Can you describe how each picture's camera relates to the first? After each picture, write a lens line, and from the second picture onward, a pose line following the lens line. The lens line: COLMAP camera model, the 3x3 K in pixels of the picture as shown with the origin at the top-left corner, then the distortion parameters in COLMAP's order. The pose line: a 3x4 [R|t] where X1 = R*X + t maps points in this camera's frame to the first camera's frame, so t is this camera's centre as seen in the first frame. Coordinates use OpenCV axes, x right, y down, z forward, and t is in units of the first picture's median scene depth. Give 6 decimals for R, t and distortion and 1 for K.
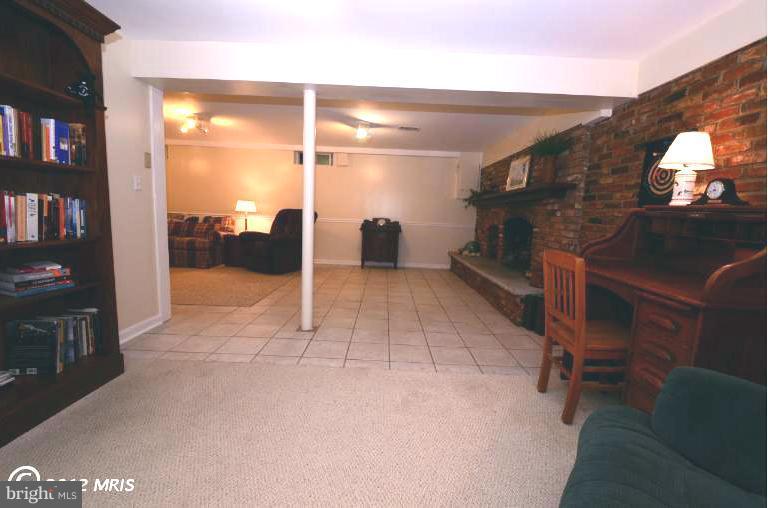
lens RADIAL K [[337.7, 0, 384.0], [0, 337.7, 254.0], [0, 0, 1]] dist [0.011100, -0.000162]
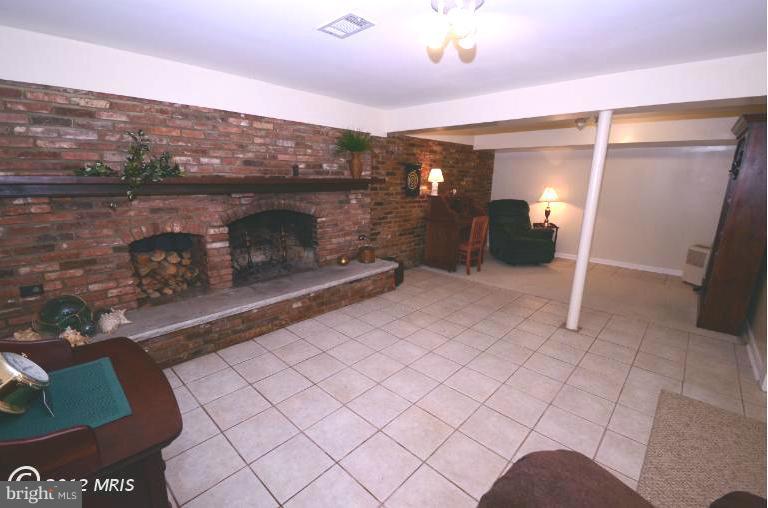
lens RADIAL K [[337.7, 0, 384.0], [0, 337.7, 254.0], [0, 0, 1]] dist [0.011100, -0.000162]
pose [[-0.725126, -0.204584, 0.657524, -0.464464], [0.036974, 0.941903, 0.333843, -0.403501], [-0.687623, 0.266390, -0.675434, 2.122116]]
